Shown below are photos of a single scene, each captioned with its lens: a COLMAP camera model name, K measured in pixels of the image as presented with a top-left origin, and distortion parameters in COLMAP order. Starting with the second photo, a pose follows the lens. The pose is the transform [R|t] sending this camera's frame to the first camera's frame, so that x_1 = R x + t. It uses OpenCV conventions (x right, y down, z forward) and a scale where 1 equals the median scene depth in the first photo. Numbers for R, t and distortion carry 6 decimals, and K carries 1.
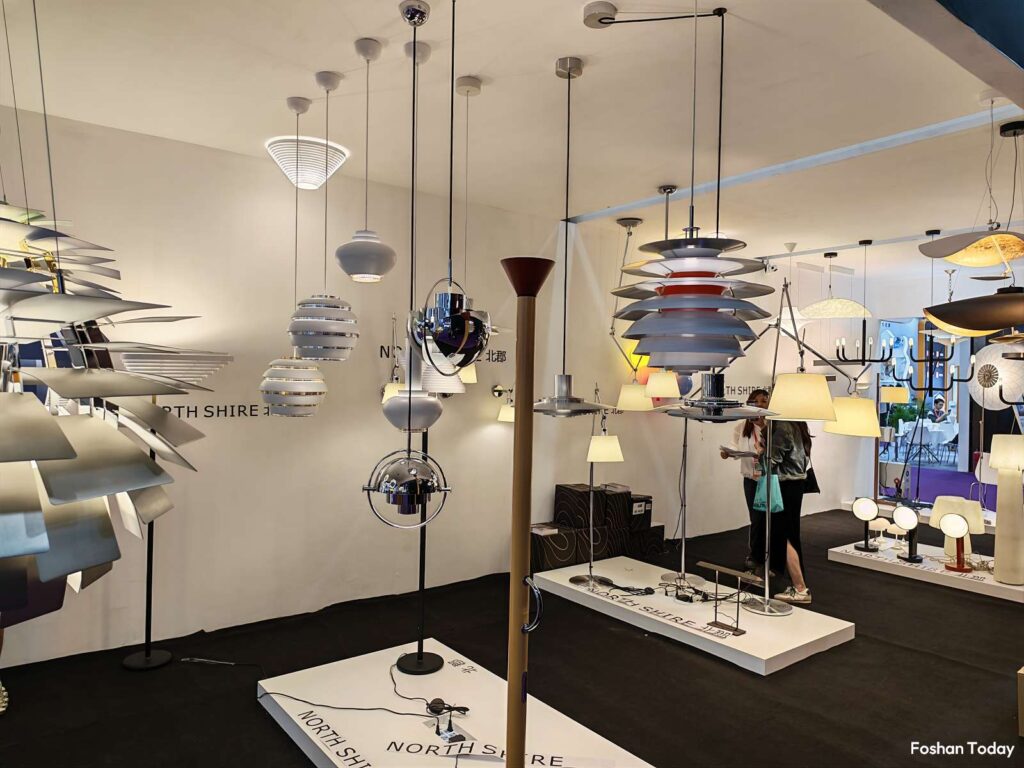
lens RADIAL K [[702.7, 0, 512.0], [0, 702.7, 384.0], [0, 0, 1]] dist [0.065841, -0.082343]
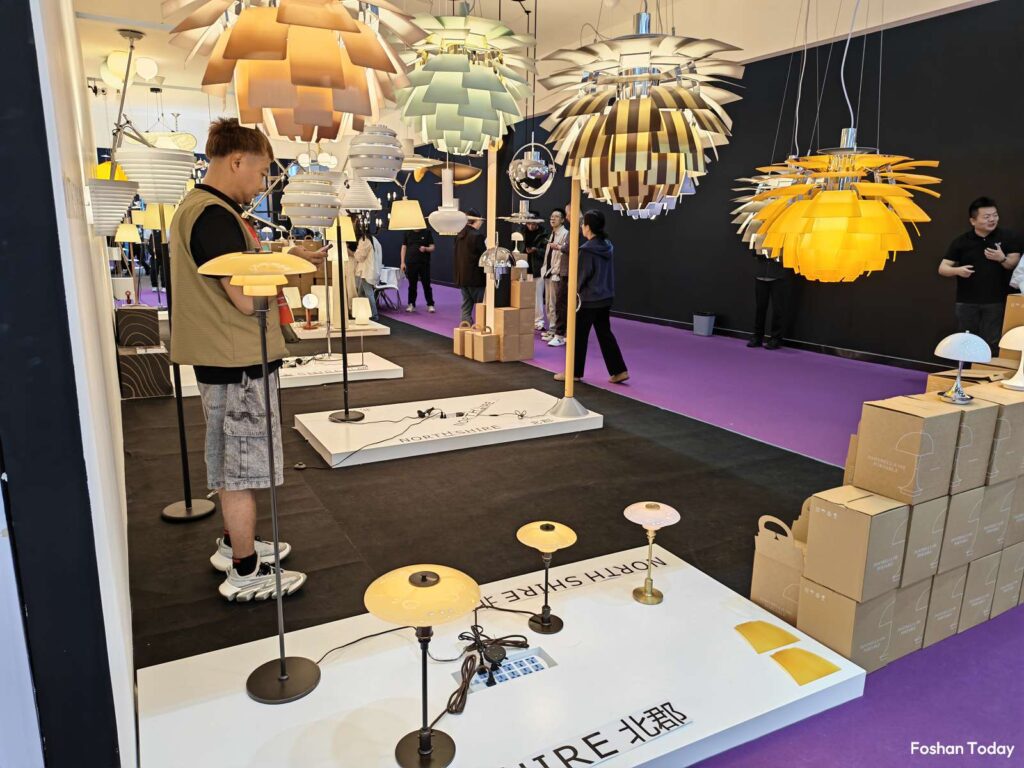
lens RADIAL K [[702.7, 0, 512.0], [0, 702.7, 384.0], [0, 0, 1]] dist [0.065841, -0.082343]
pose [[0.144375, -0.226924, 0.963152, -1.197060], [-0.007436, 0.973073, 0.230376, 0.019408], [-0.989495, -0.040422, 0.138800, 0.443355]]
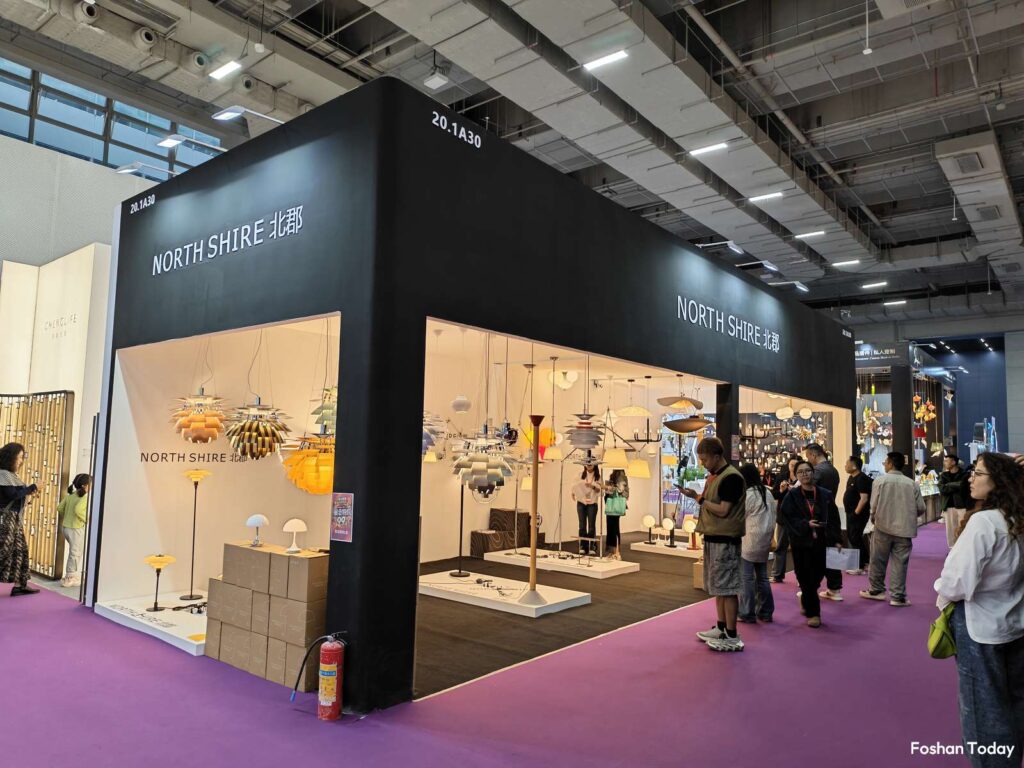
lens RADIAL K [[711.9, 0, 506.3], [0, 711.9, 383.2], [0, 0, 1]] dist [0.067857, -0.105882]
pose [[0.973969, 0.028012, 0.224945, -0.458590], [-0.006091, 0.995211, -0.097560, 0.001636], [-0.226601, 0.093650, 0.969475, -1.174087]]
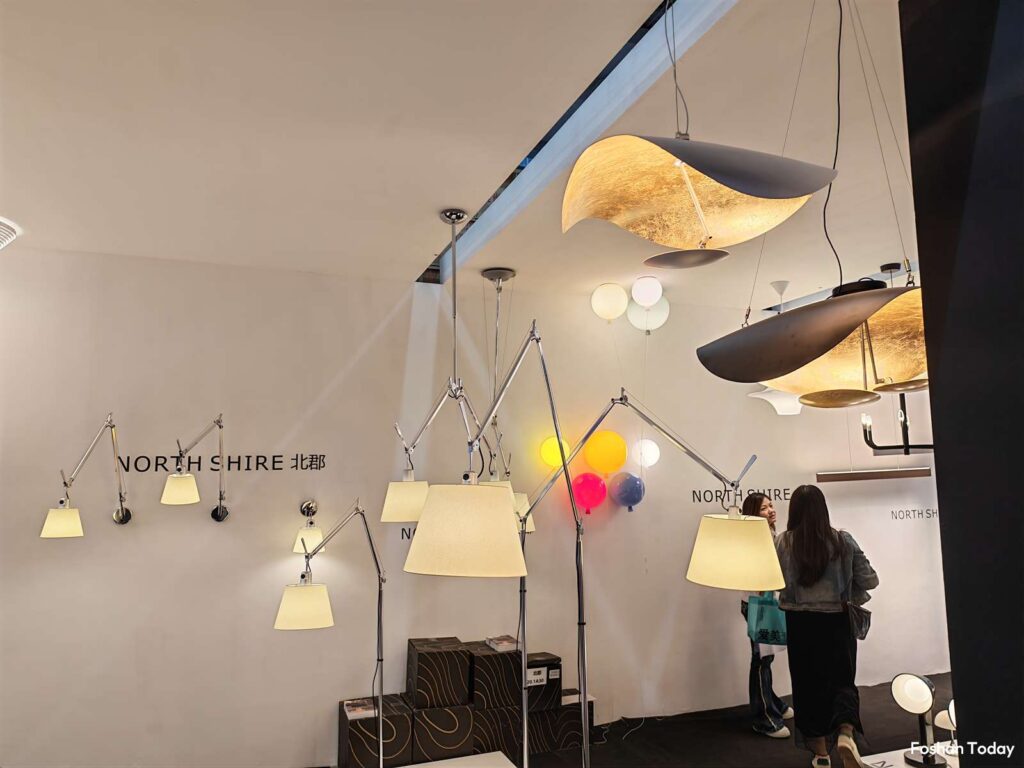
lens RADIAL K [[711.9, 0, 506.3], [0, 711.9, 383.2], [0, 0, 1]] dist [0.067857, -0.105882]
pose [[0.951908, -0.067416, -0.298876, 0.564694], [0.026051, 0.989768, -0.140285, -0.013332], [0.305276, 0.125752, 0.943924, 0.438878]]
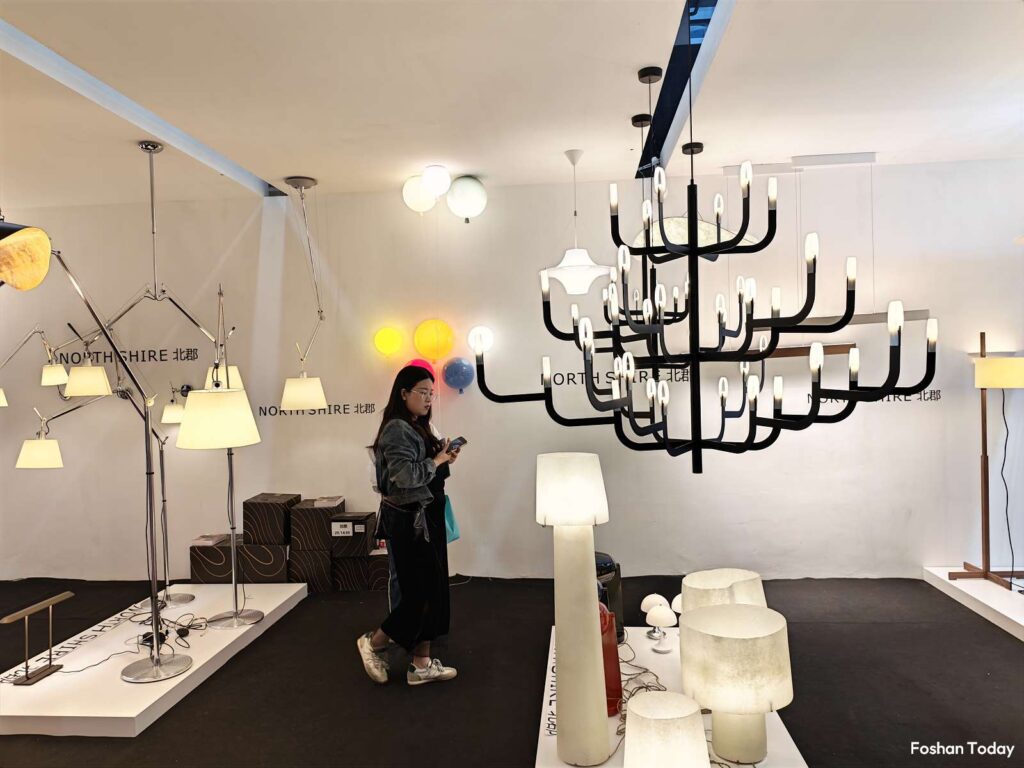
lens RADIAL K [[702.7, 0, 512.0], [0, 702.7, 384.0], [0, 0, 1]] dist [0.065841, -0.082343]
pose [[0.727822, -0.029206, -0.685144, 1.316744], [0.034065, 0.999399, -0.006415, 0.030676], [0.684920, -0.018670, 0.728379, 0.804017]]
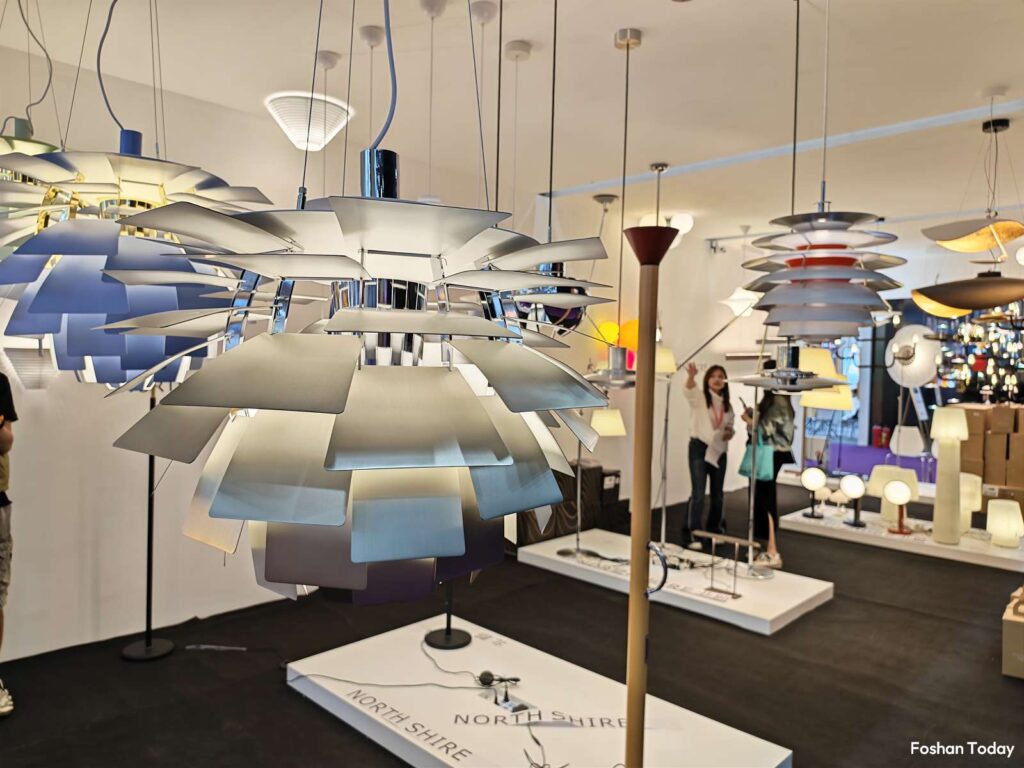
lens RADIAL K [[711.9, 0, 506.3], [0, 711.9, 383.2], [0, 0, 1]] dist [0.067857, -0.105882]
pose [[0.990050, 0.001764, 0.140707, -0.167907], [-0.005623, 0.999619, 0.027035, 0.008926], [-0.140605, -0.027557, 0.989682, 0.007314]]
